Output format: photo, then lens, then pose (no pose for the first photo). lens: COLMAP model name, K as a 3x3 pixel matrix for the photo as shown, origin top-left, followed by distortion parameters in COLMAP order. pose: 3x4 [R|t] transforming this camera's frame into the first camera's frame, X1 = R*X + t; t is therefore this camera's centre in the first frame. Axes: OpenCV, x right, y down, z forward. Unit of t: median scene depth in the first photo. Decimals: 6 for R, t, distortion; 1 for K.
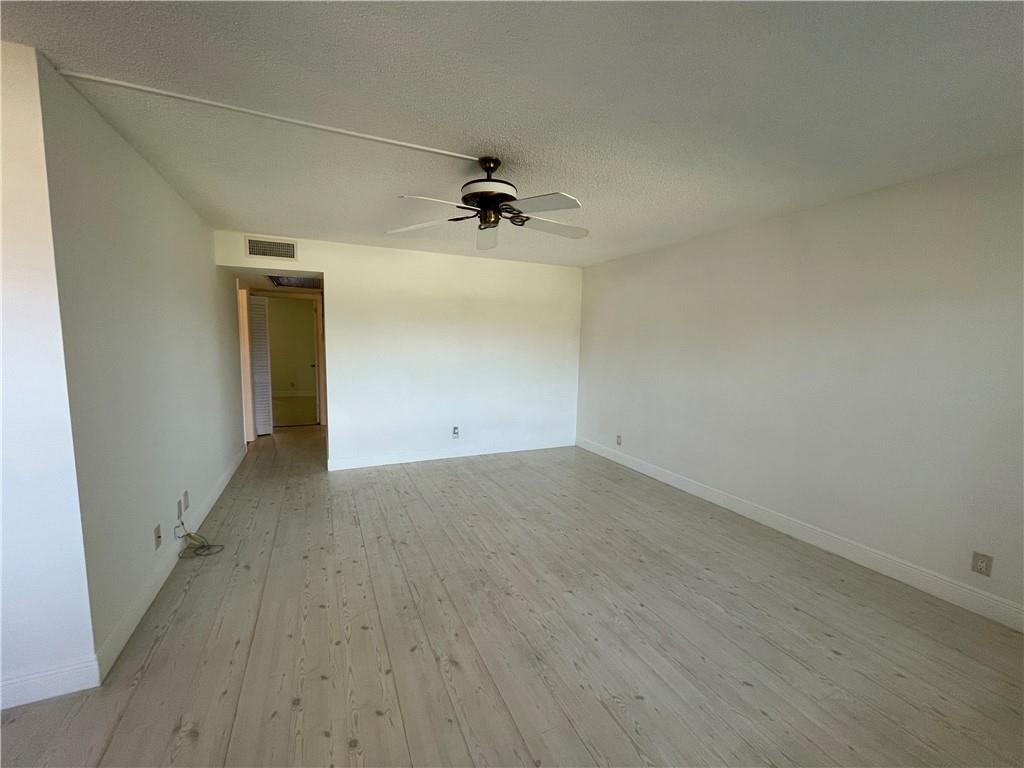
lens RADIAL K [[419.9, 0, 502.0], [0, 419.9, 383.5], [0, 0, 1]] dist [-0.002995, -0.000080]
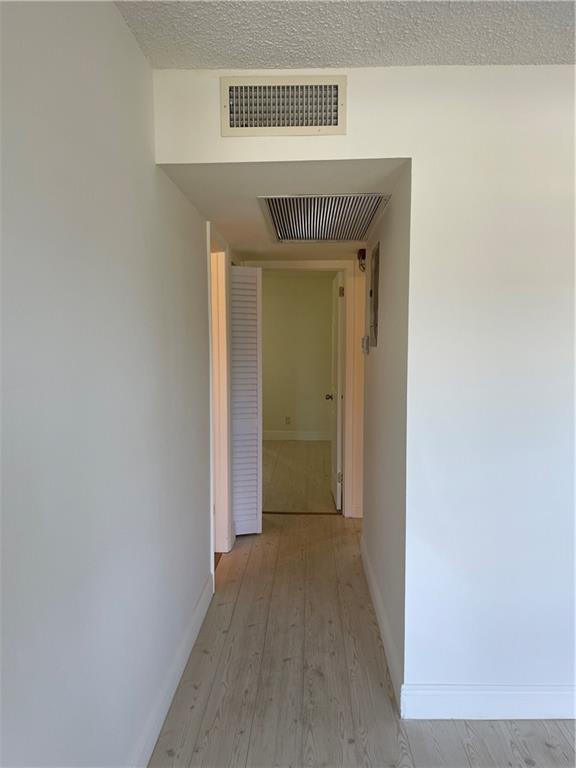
lens RADIAL K [[582.7, 0, 288.5], [0, 582.7, 384.0], [0, 0, 1]] dist [0.002297, -0.001822]
pose [[0.901972, 0.013289, -0.431590, -0.265479], [-0.030156, 0.999024, -0.032264, -0.050724], [0.430741, 0.042116, 0.901493, 0.457166]]
